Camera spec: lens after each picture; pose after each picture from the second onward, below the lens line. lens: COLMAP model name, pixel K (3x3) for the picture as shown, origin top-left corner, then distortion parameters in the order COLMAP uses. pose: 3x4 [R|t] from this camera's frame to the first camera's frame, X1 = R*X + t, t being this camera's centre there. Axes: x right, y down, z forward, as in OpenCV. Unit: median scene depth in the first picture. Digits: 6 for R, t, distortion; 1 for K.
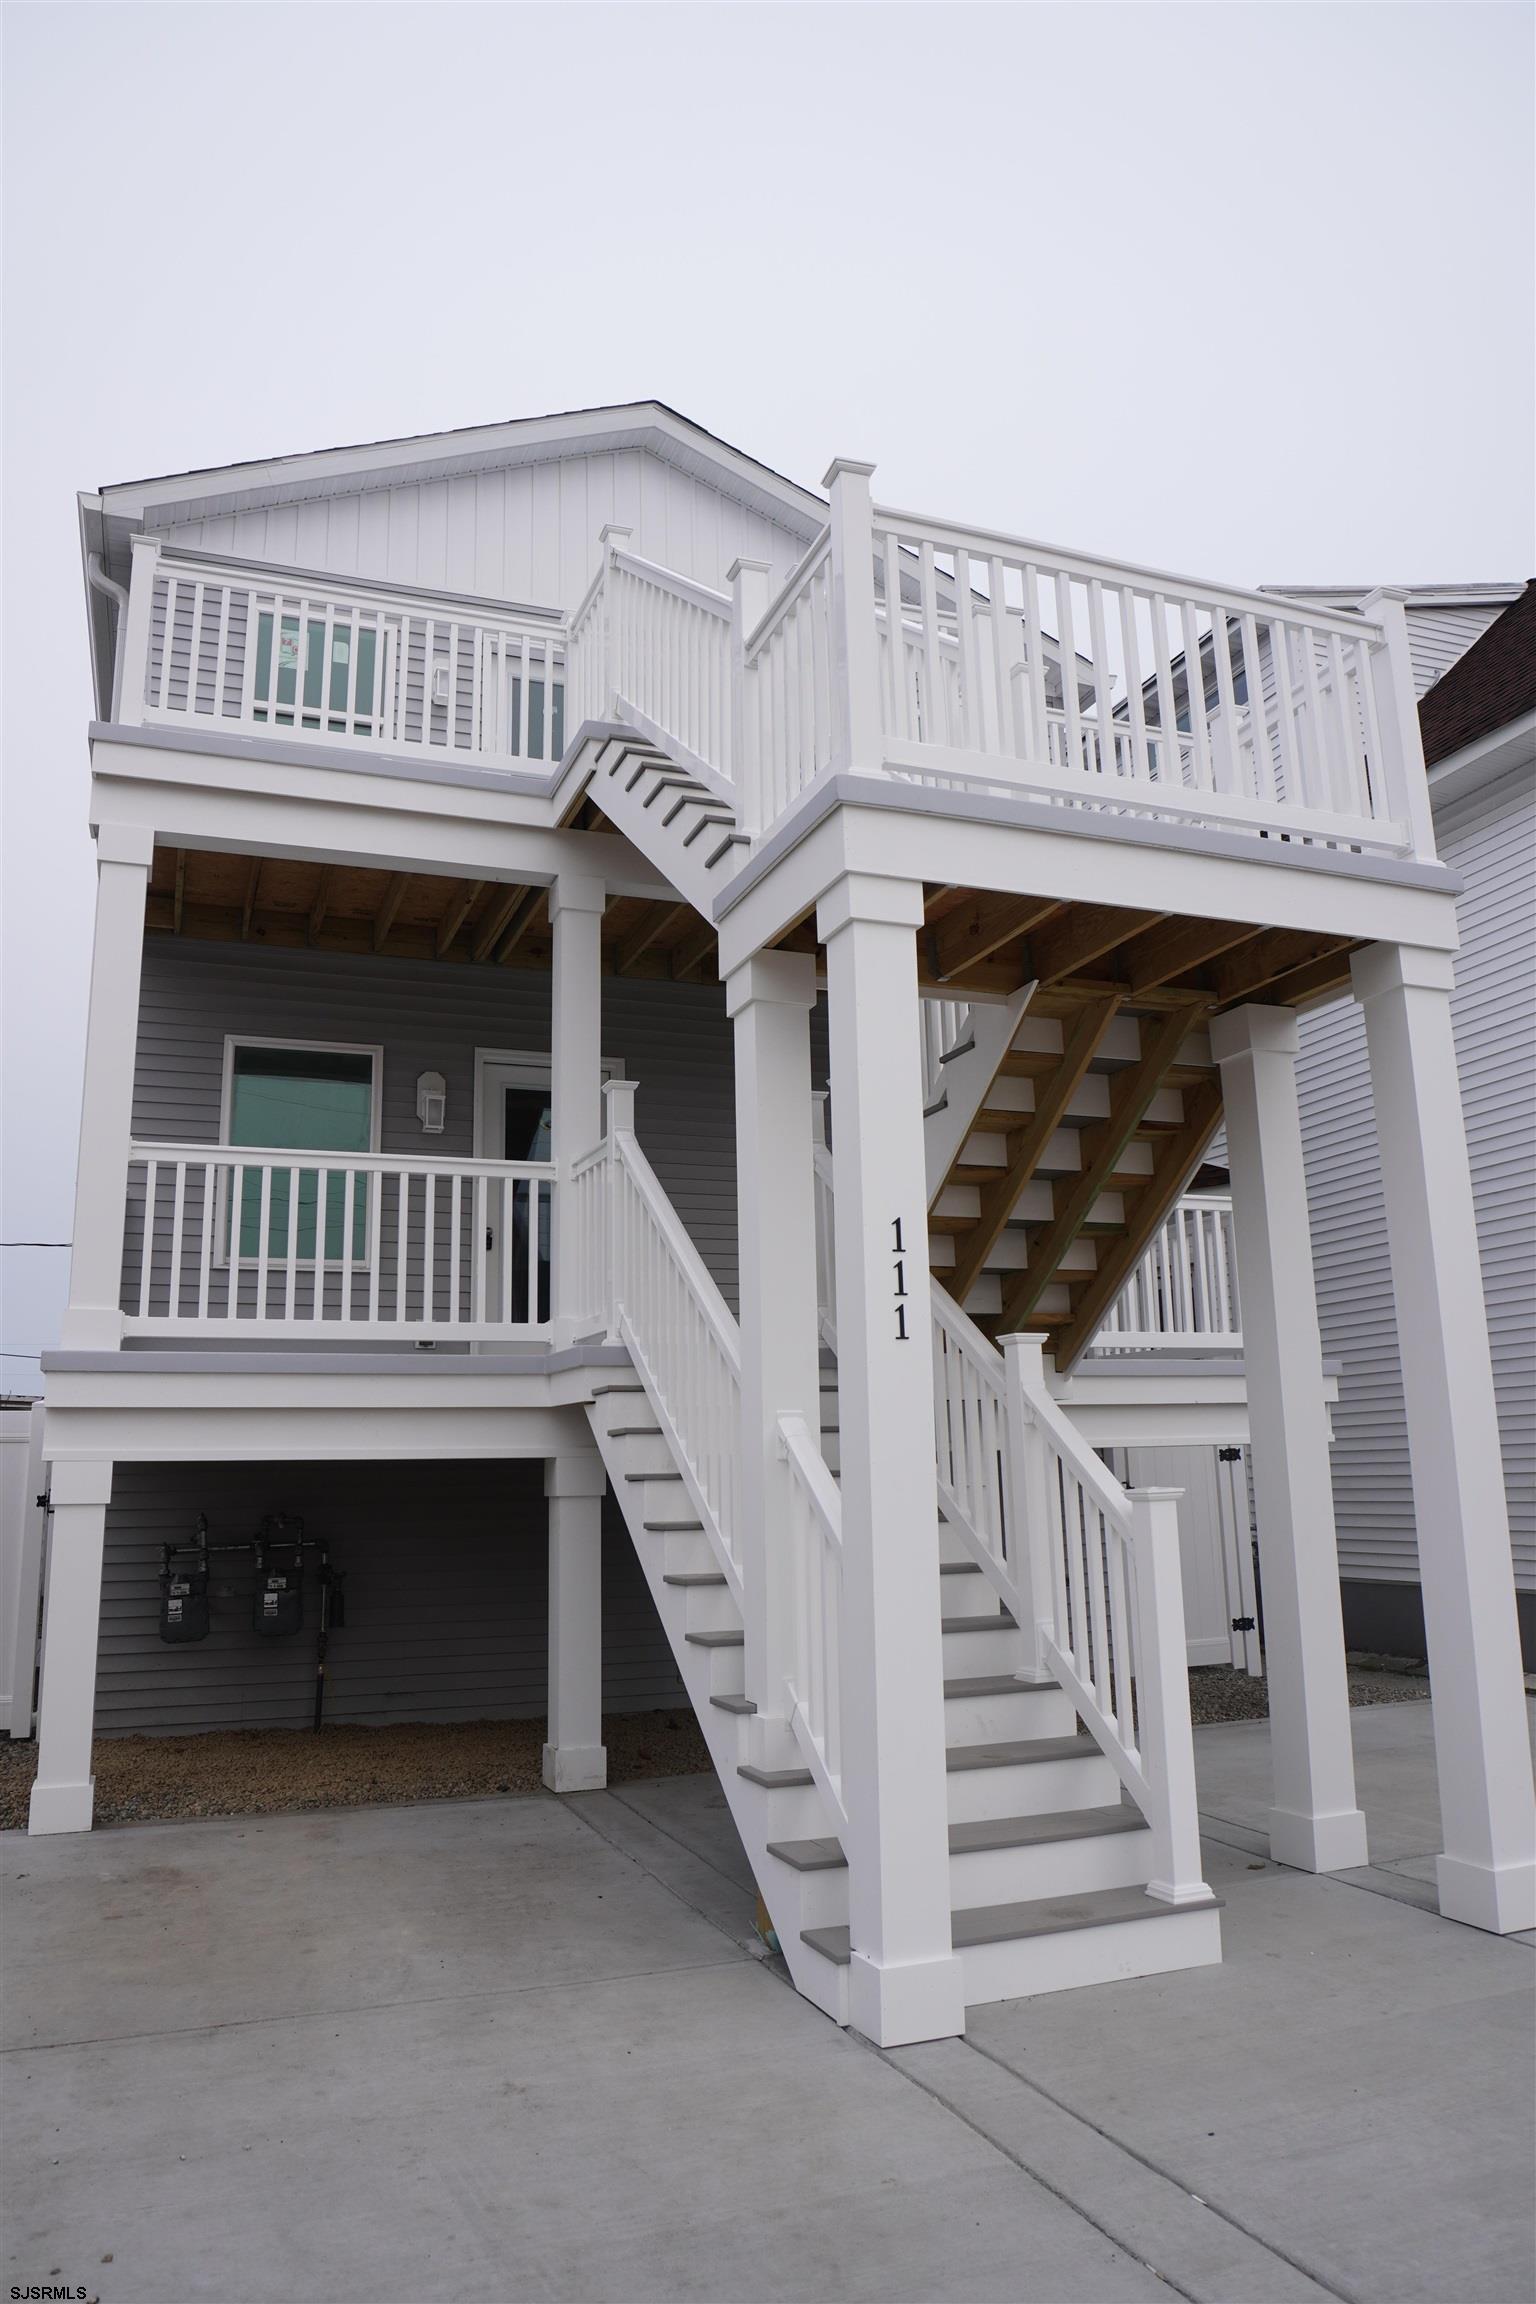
lens RADIAL K [[1557.1, 0, 765.3], [0, 1557.1, 1141.4], [0, 0, 1]] dist [-0.045733, 0.036625]
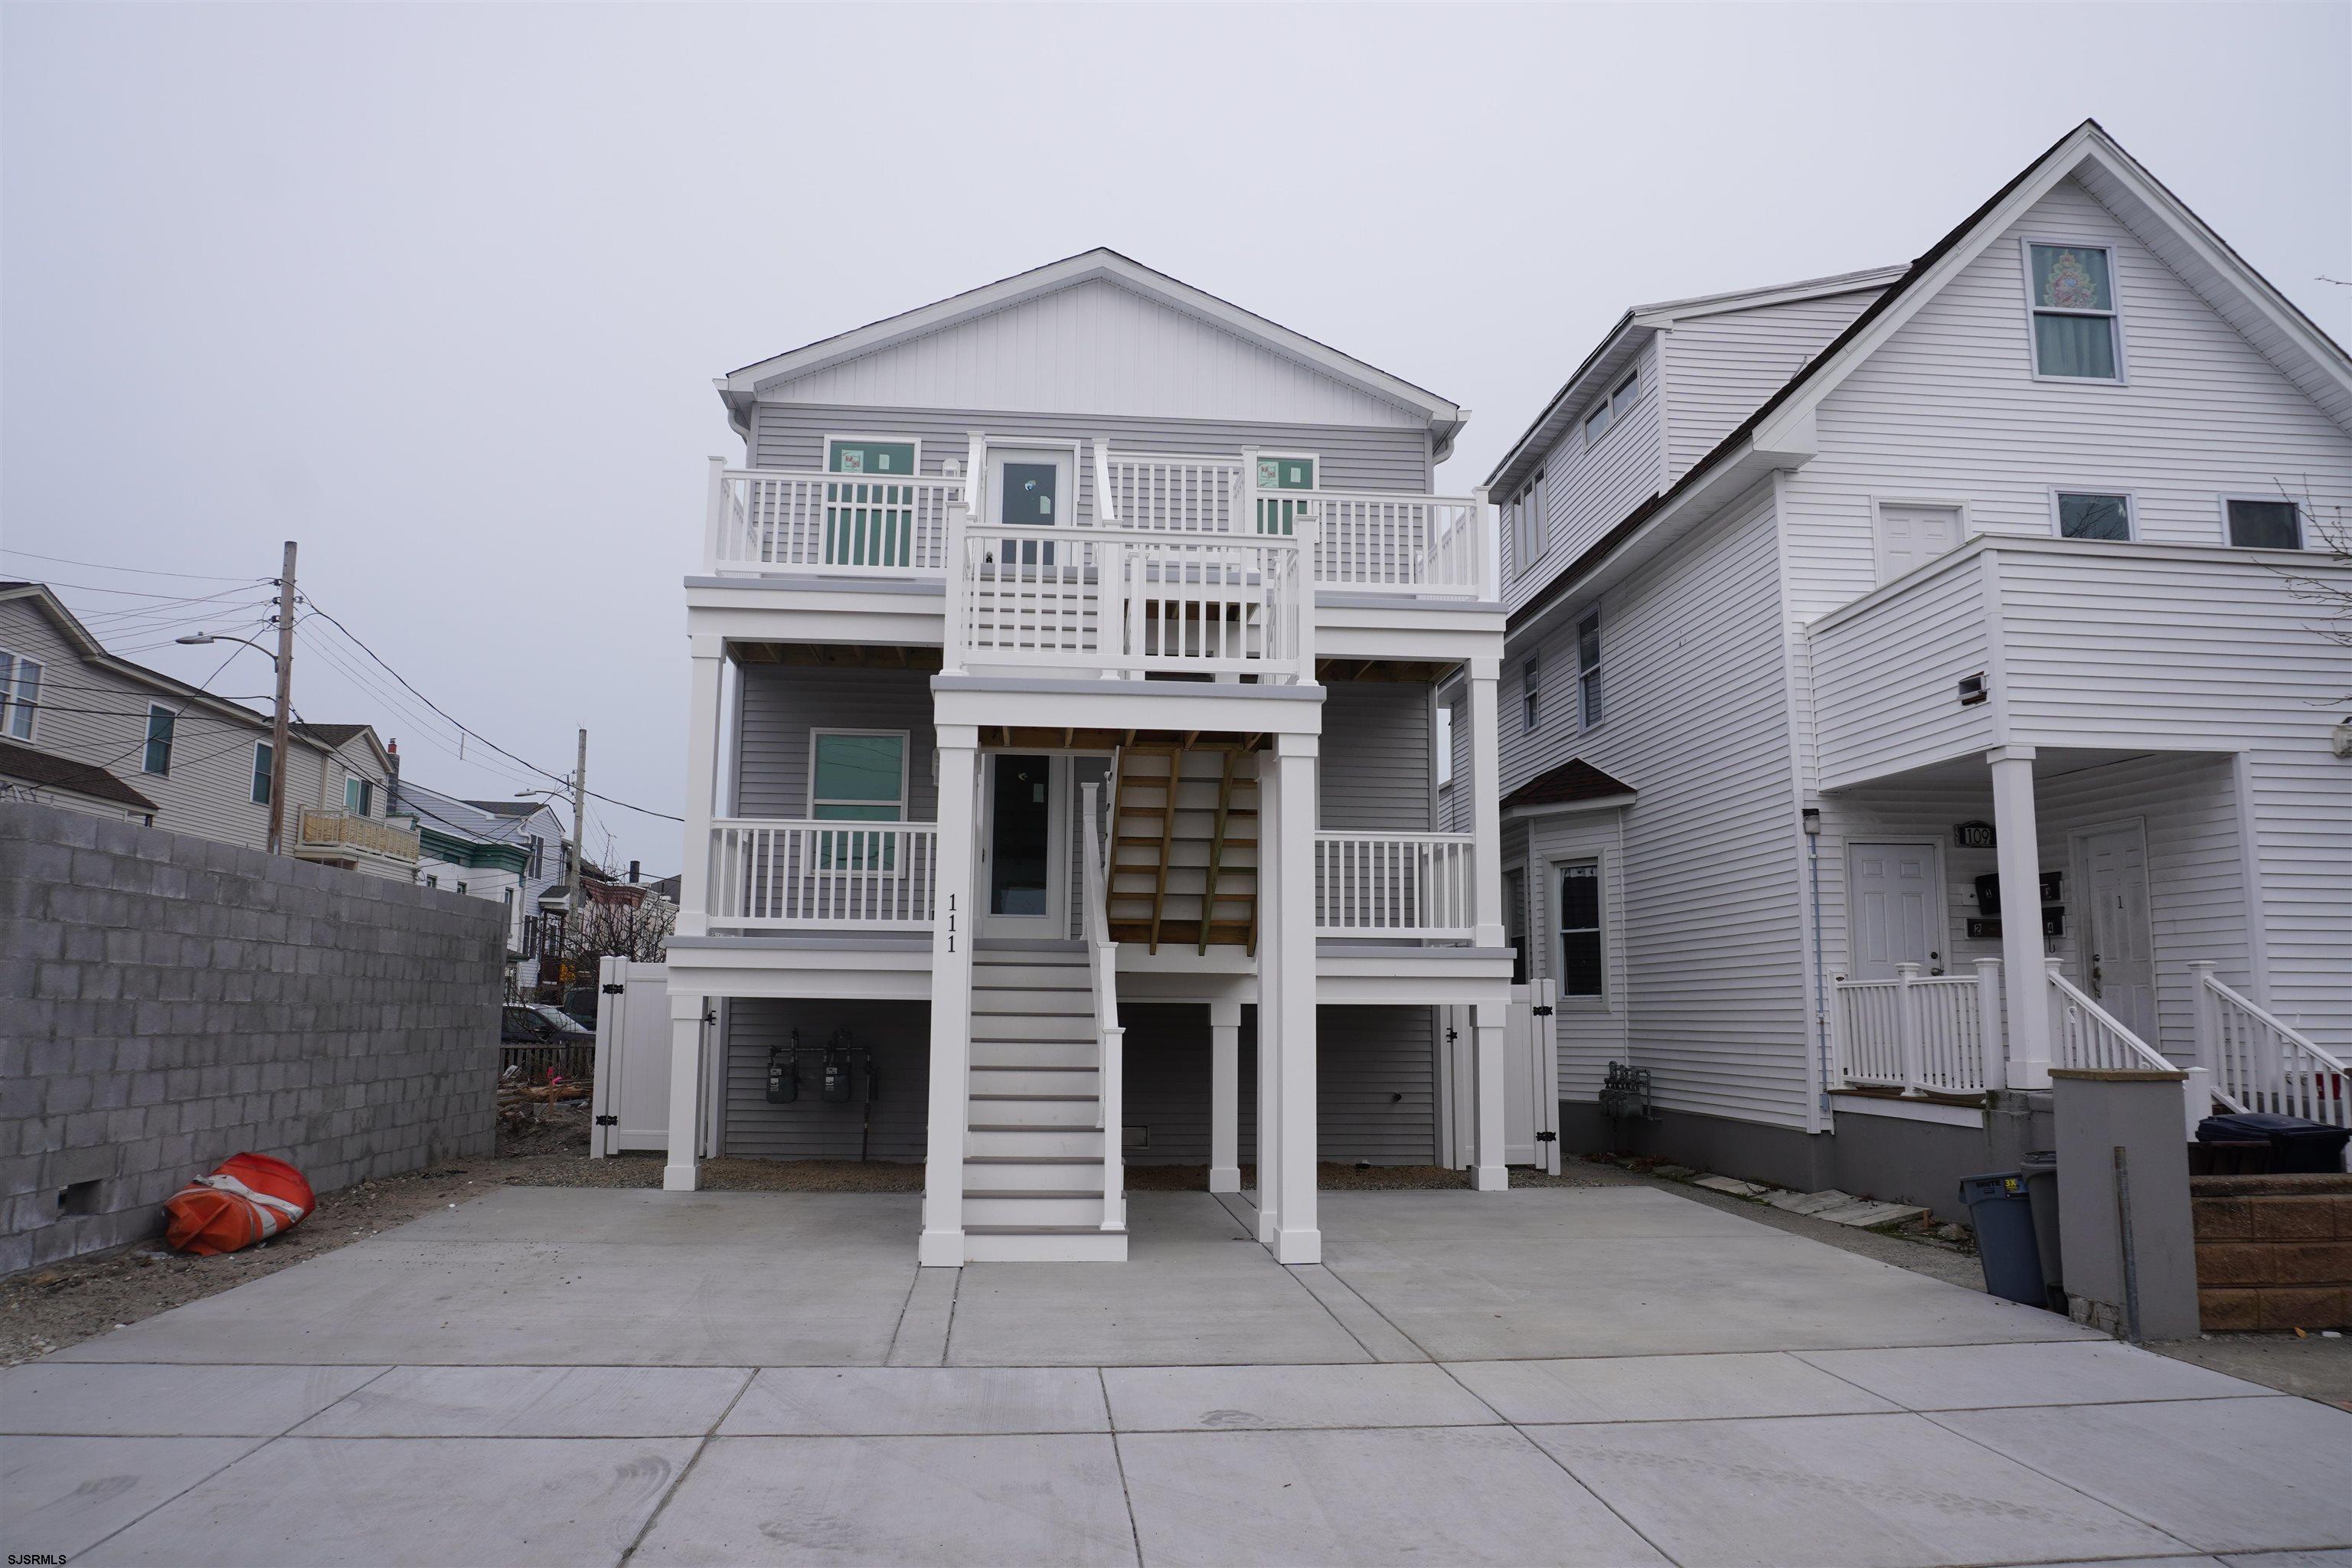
lens RADIAL K [[1571.3, 0, 1181.0], [0, 1571.3, 786.0], [0, 0, 1]] dist [-0.051414, 0.039002]
pose [[0.963824, -0.008507, -0.266403, 0.588843], [0.026906, 0.997490, 0.065491, -0.140383], [0.265177, -0.070290, 0.961634, -0.583016]]
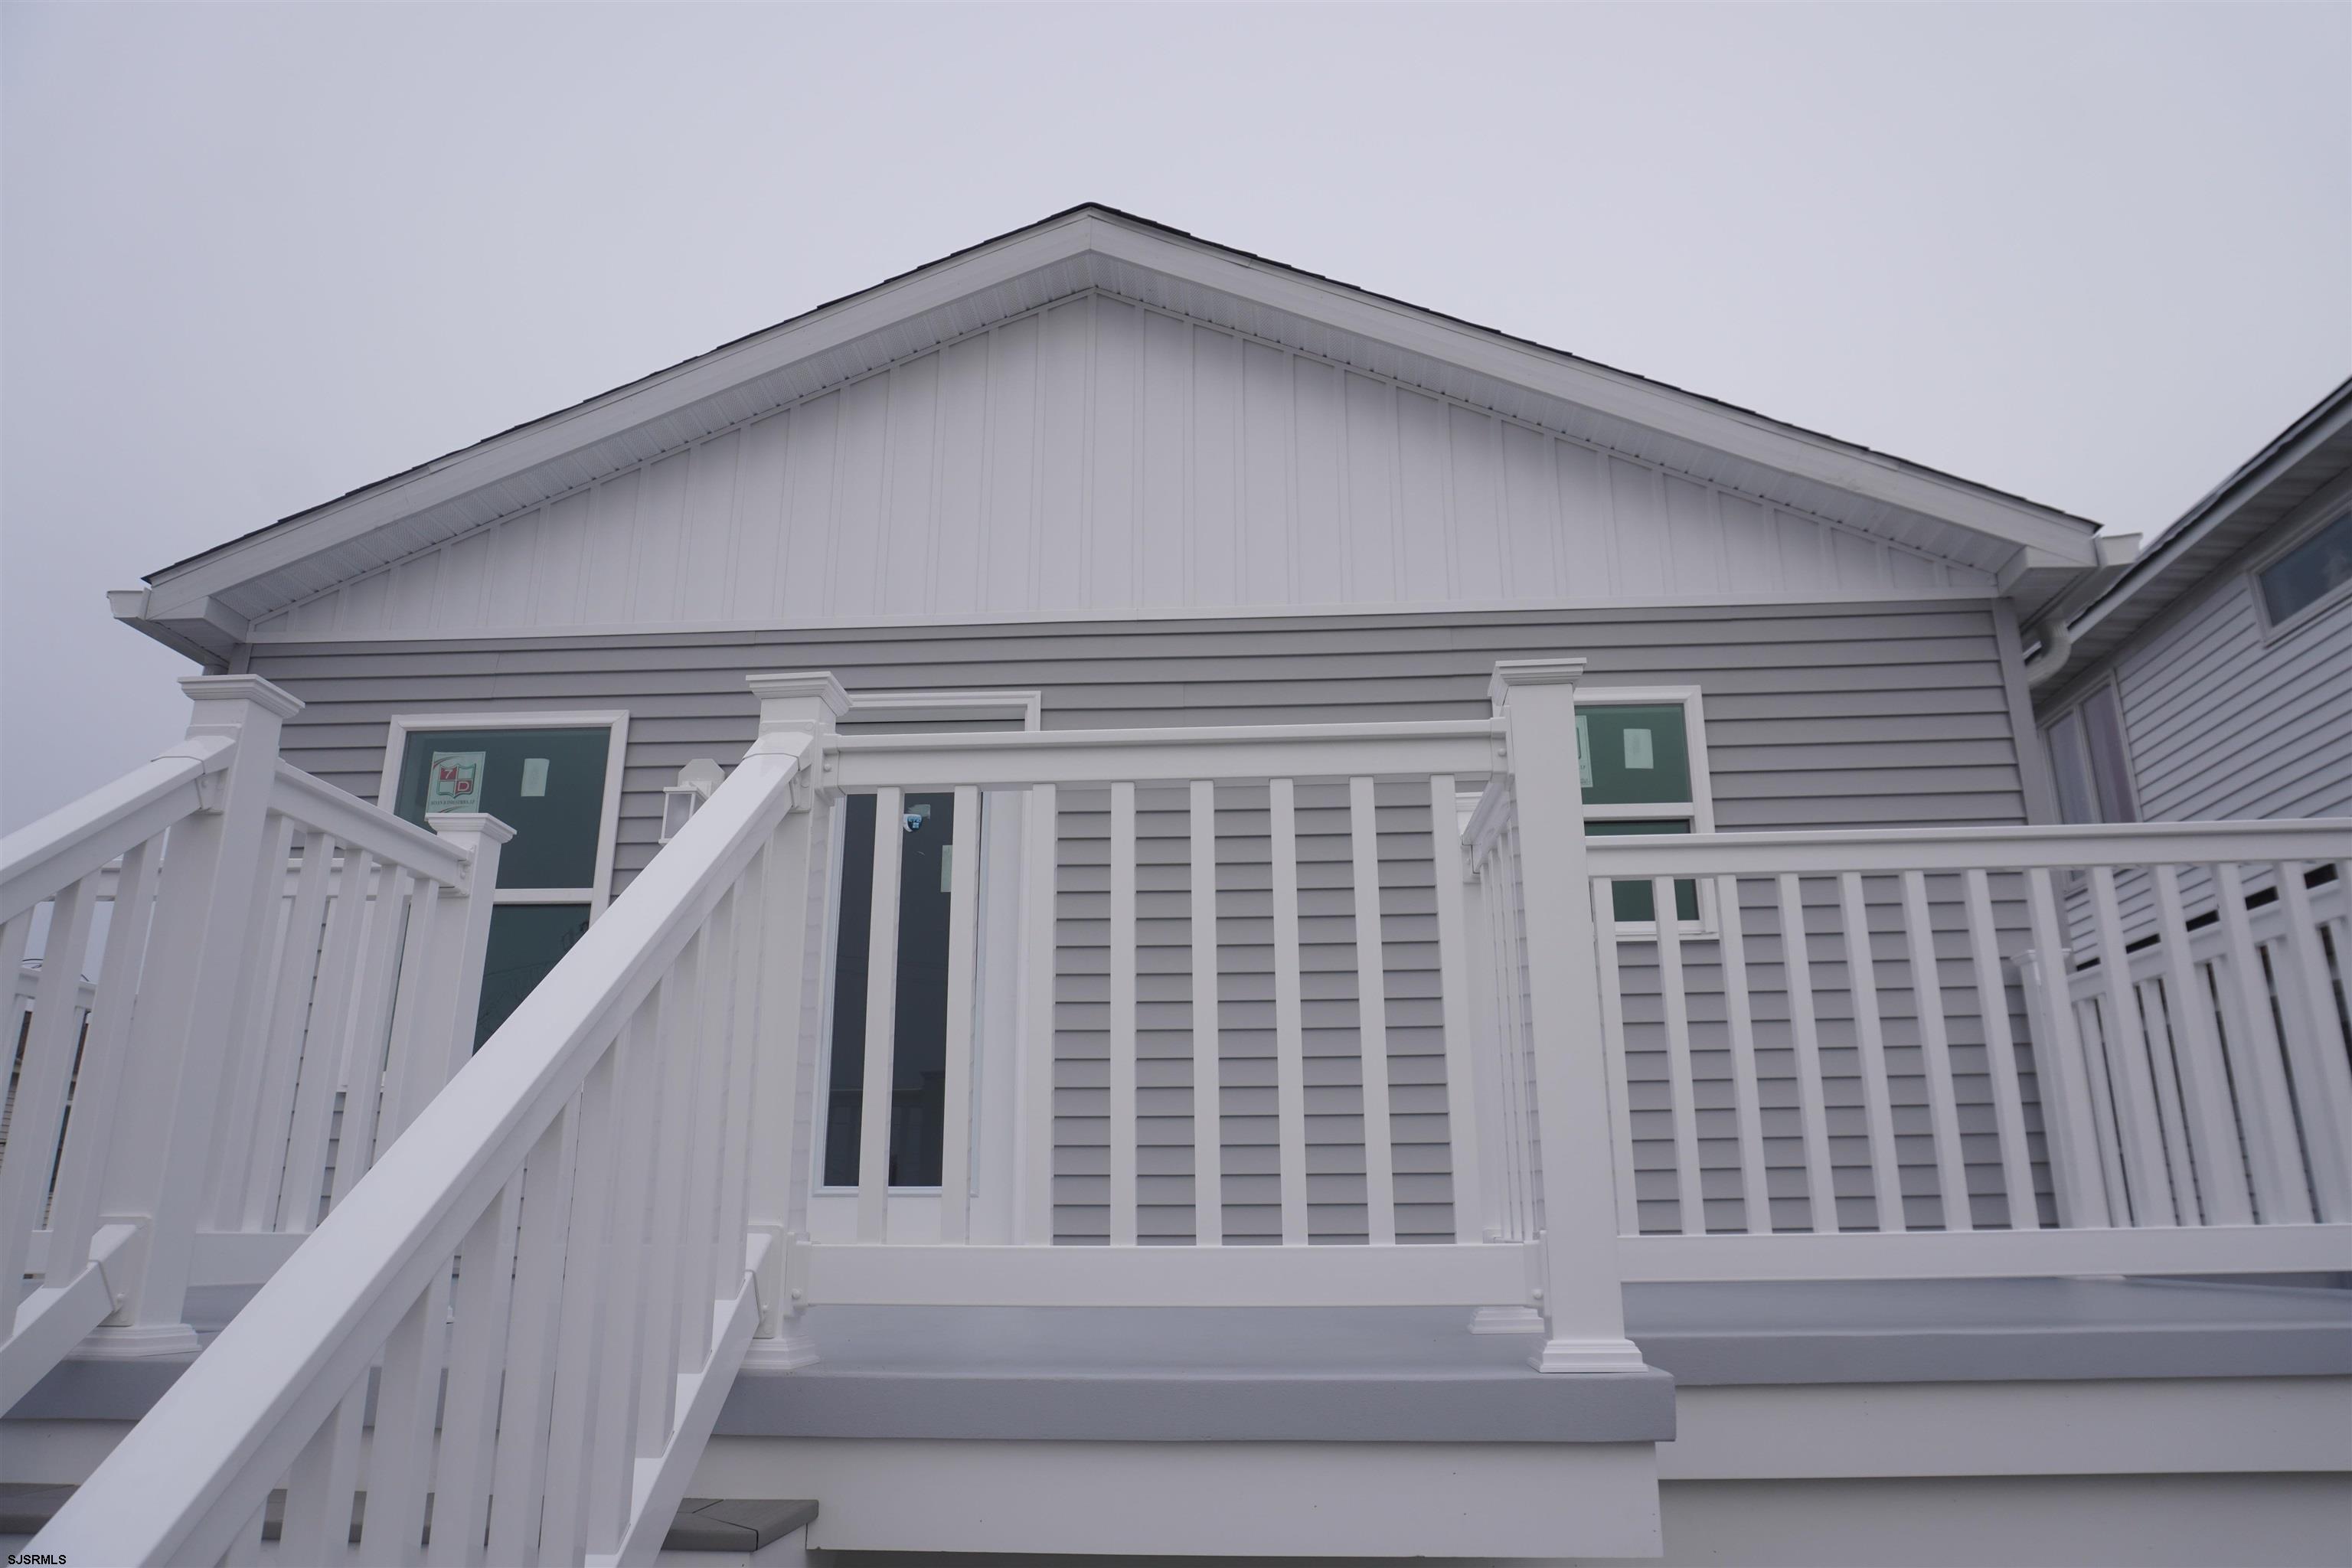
lens RADIAL K [[1571.3, 0, 1181.0], [0, 1571.3, 786.0], [0, 0, 1]] dist [-0.051414, 0.039002]
pose [[0.909215, -0.098730, -0.404451, 0.259307], [0.066921, 0.993500, -0.092083, -0.358132], [0.410914, 0.056657, 0.909912, 0.843525]]
